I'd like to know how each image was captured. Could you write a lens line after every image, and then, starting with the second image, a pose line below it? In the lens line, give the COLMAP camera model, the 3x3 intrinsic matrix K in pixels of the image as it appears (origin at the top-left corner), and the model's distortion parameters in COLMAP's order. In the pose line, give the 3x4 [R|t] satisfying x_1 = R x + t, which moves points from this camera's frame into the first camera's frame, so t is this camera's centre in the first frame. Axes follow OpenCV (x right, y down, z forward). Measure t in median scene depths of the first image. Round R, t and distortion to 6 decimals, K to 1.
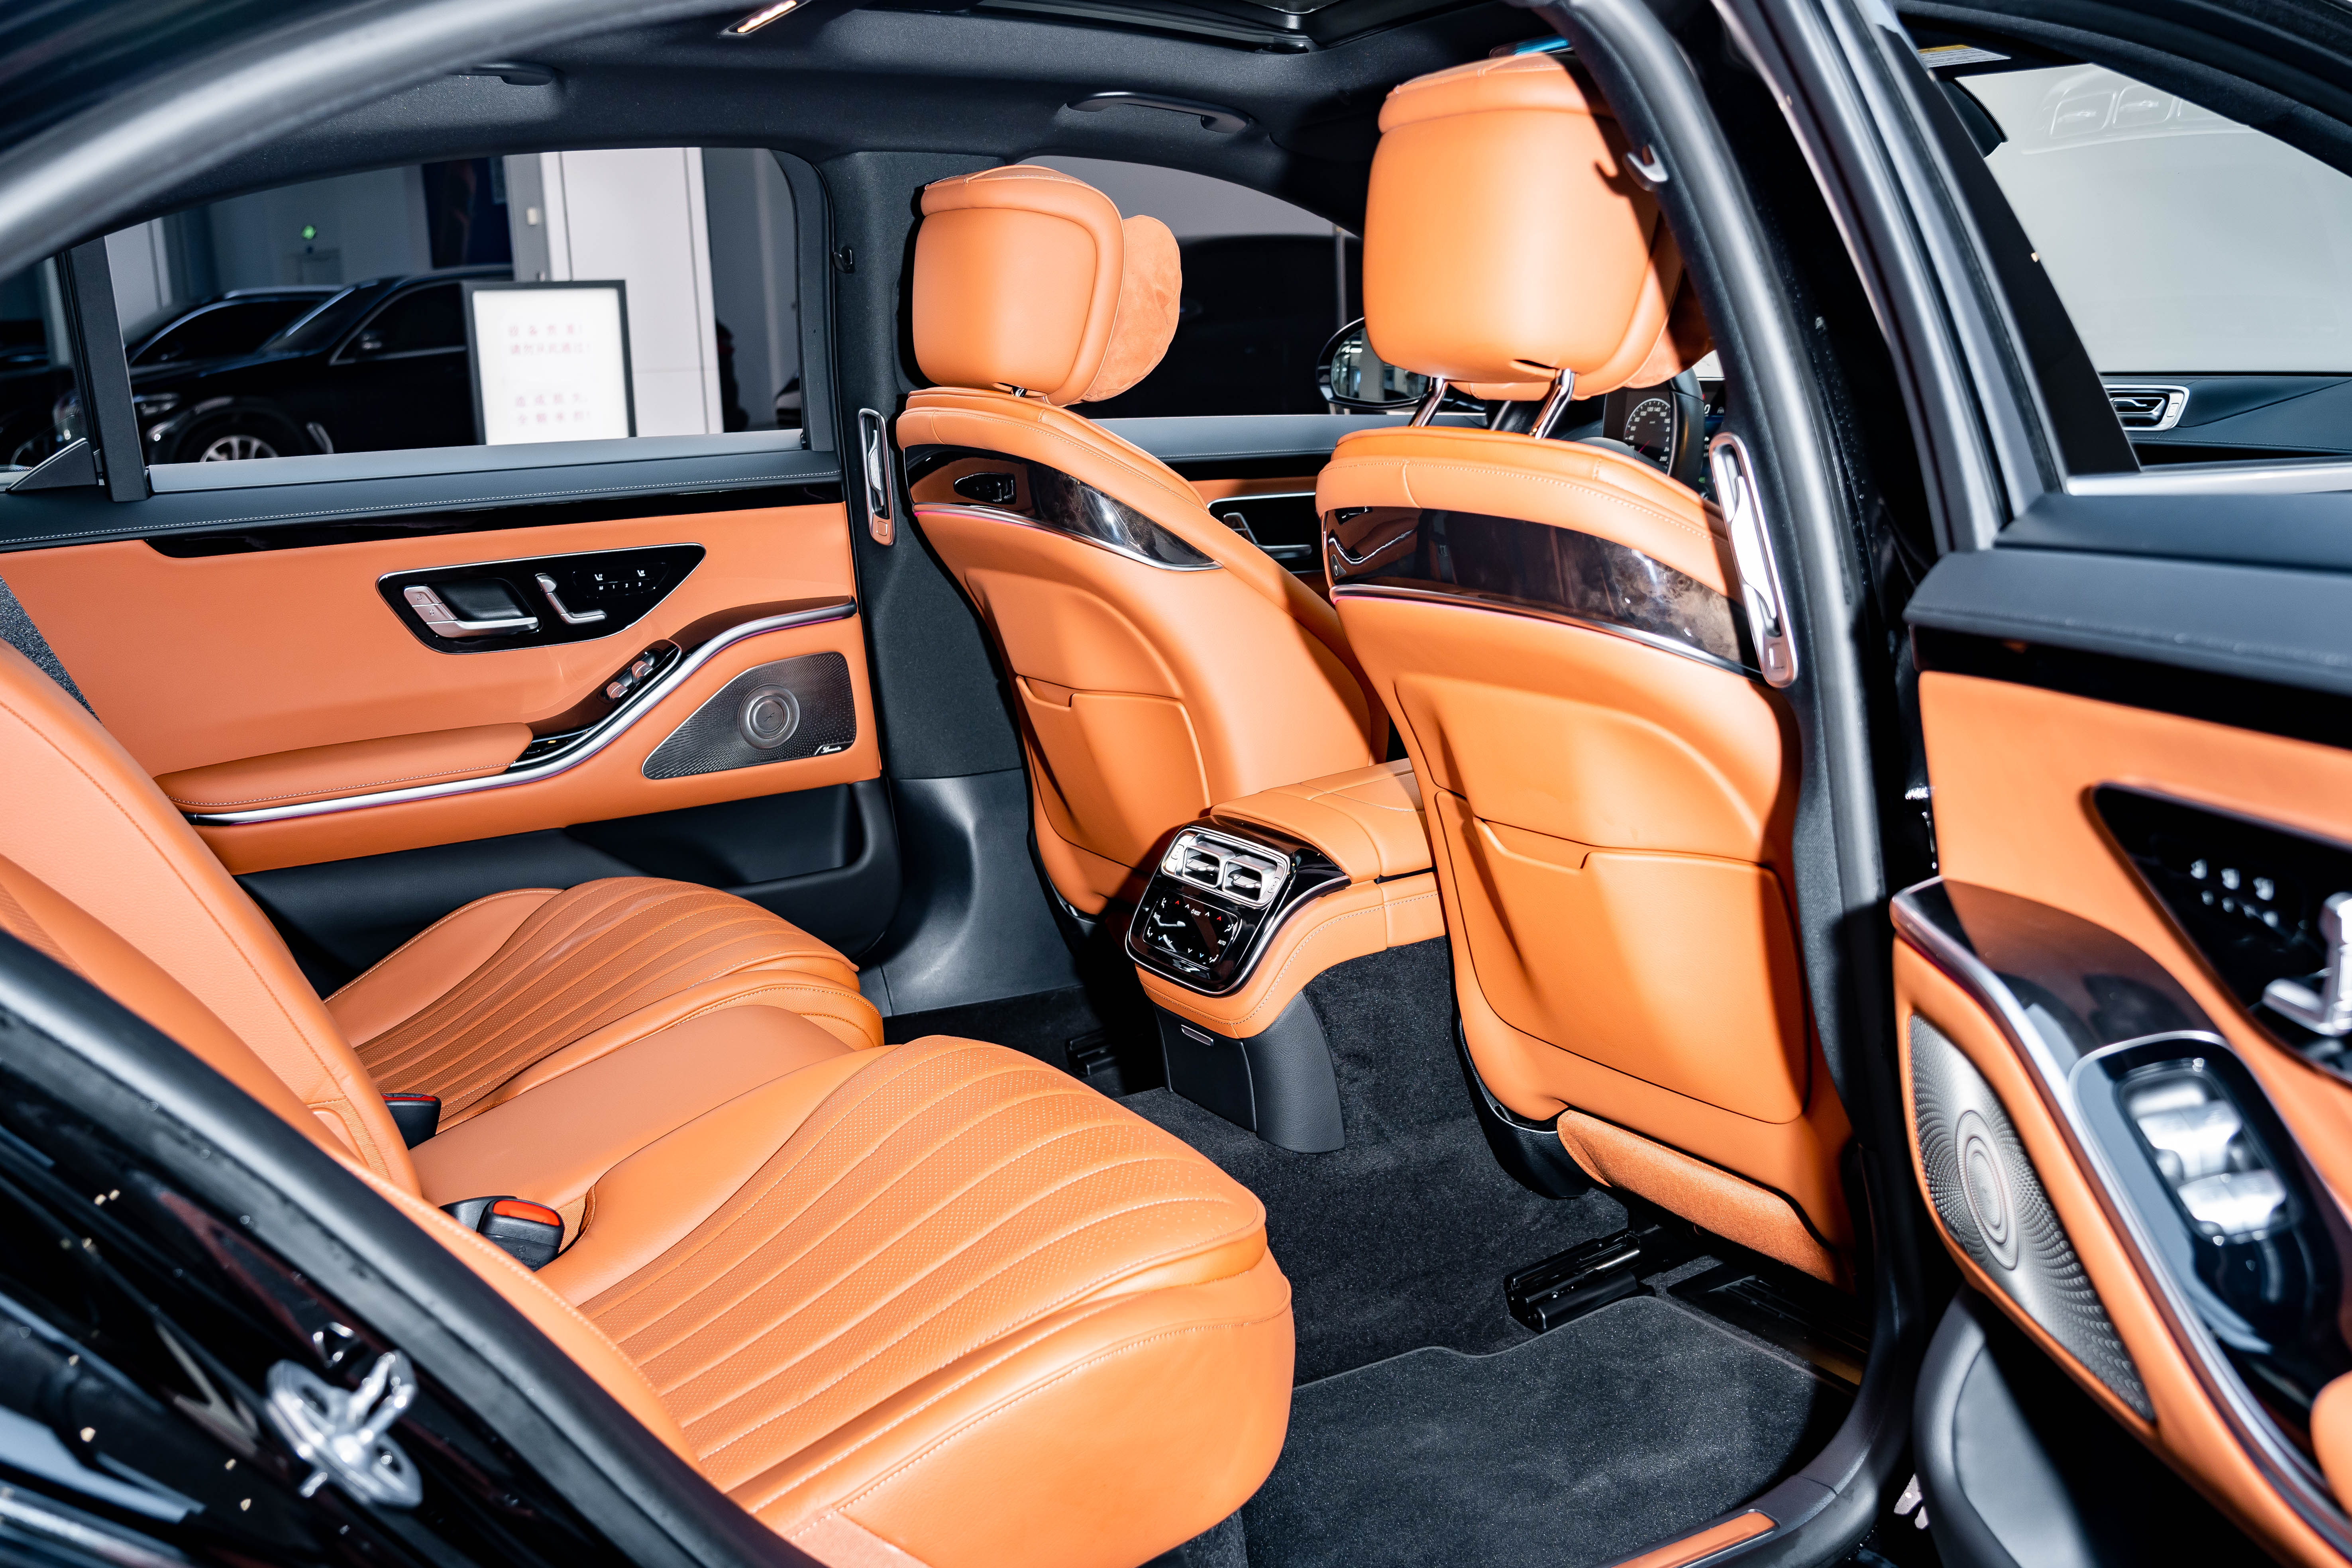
lens RADIAL K [[2292.1, 0, 1166.3], [0, 2292.1, 765.9], [0, 0, 1]] dist [0.030687, 0.000000]
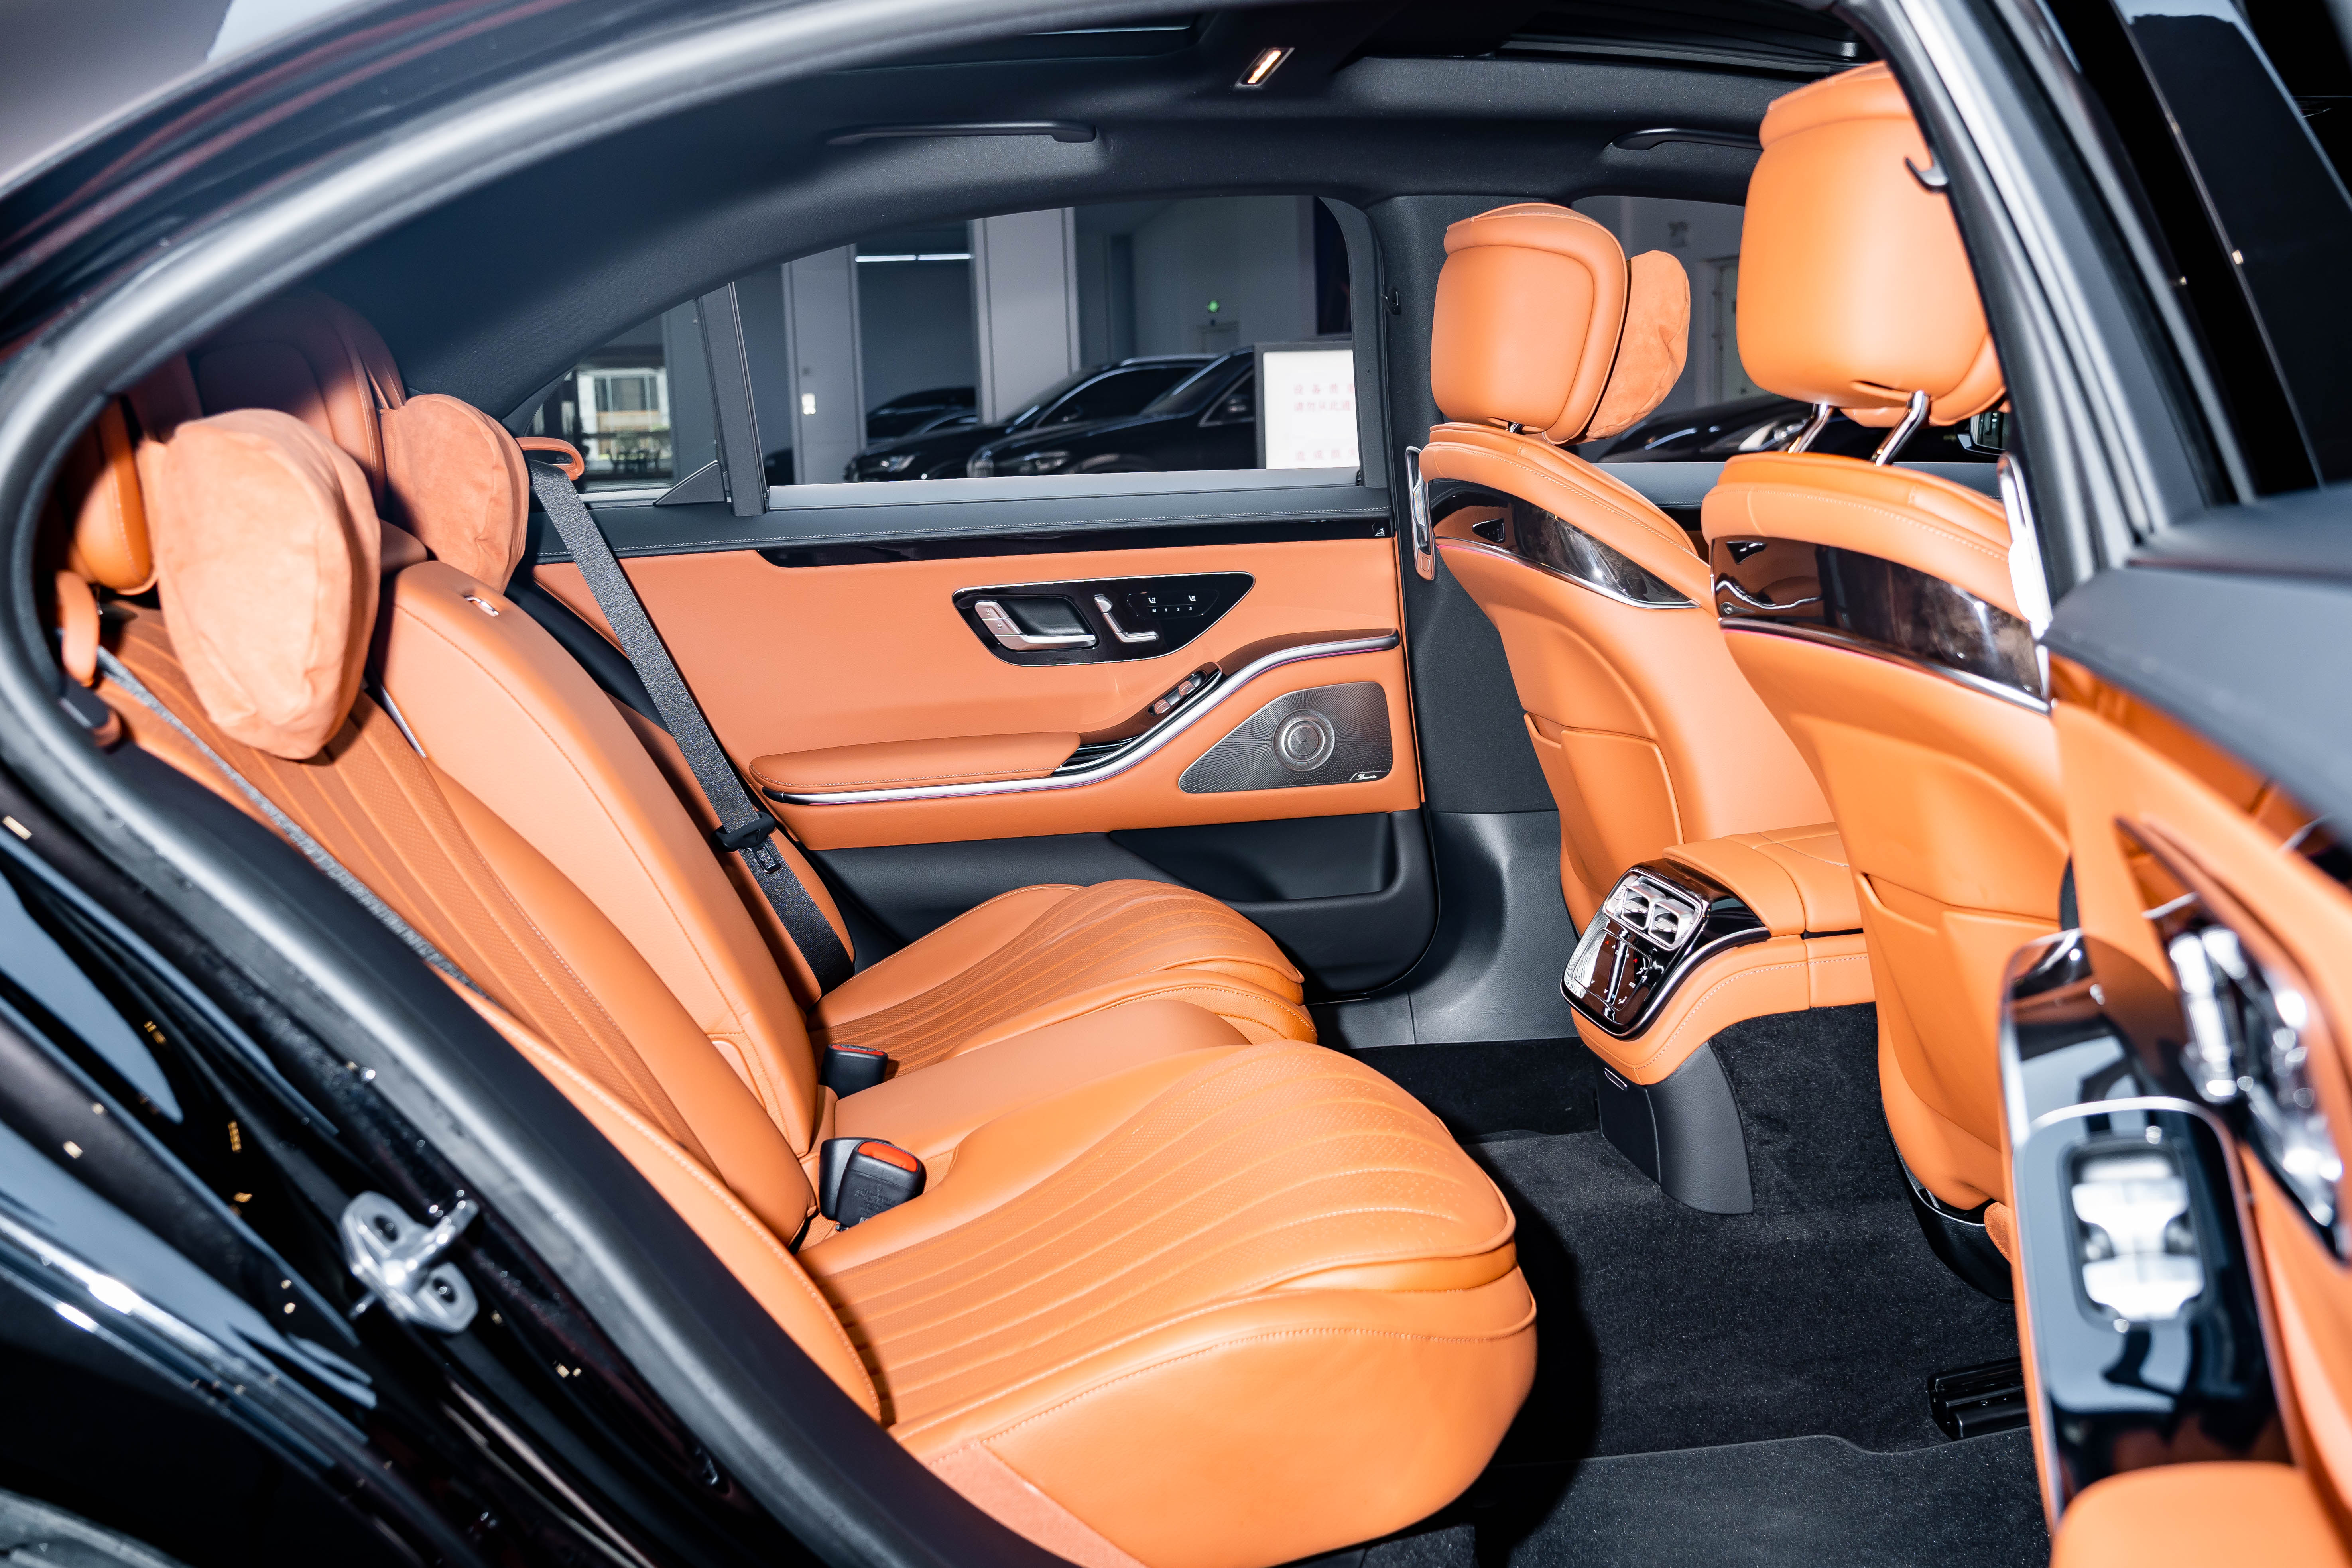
lens RADIAL K [[2292.1, 0, 1186.2], [0, 2292.1, 765.5], [0, 0, 1]] dist [0.030687, 0.000000]
pose [[0.934402, 0.060774, -0.350999, 0.159621], [-0.070797, 0.997366, -0.015782, 0.011027], [0.349115, 0.039597, 0.936243, 0.012461]]
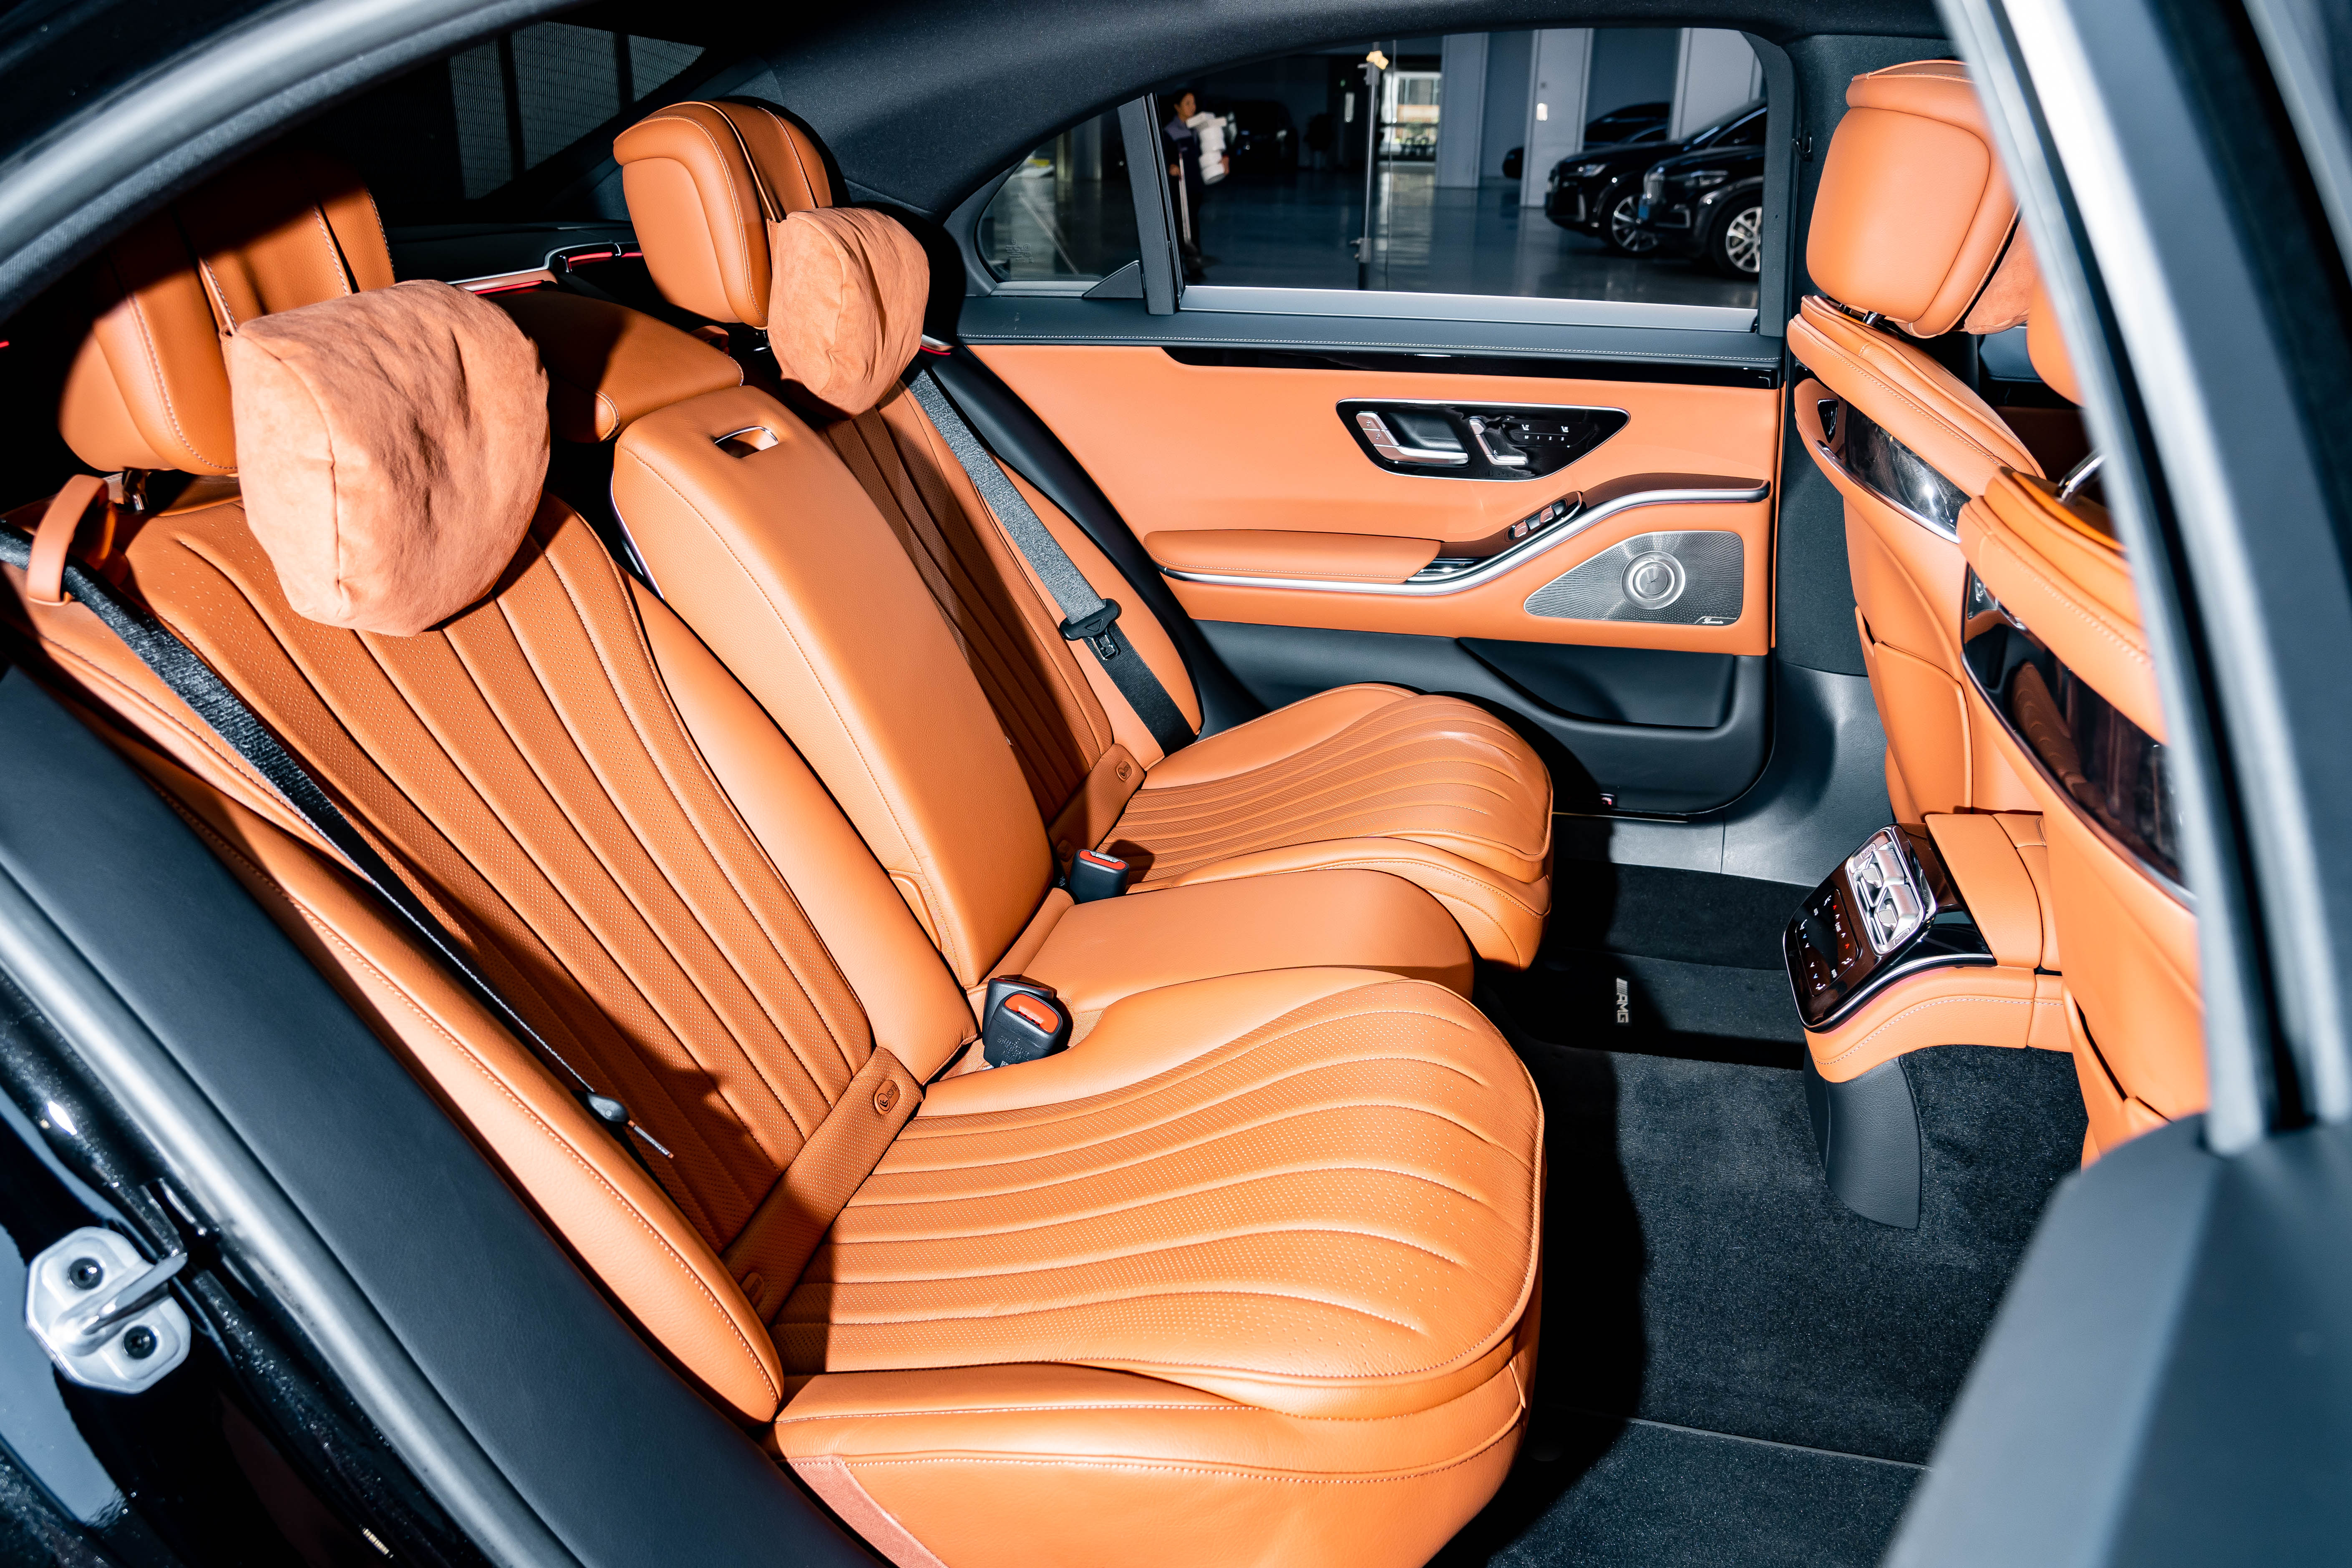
lens RADIAL K [[1678.9, 0, 1183.1], [0, 1678.9, 769.9], [0, 0, 1]] dist [-0.031882, 0.014775]
pose [[0.744311, 0.289229, -0.601953, 0.179961], [-0.173173, 0.954110, 0.244307, -0.101679], [0.644990, -0.077599, 0.760241, 0.288888]]
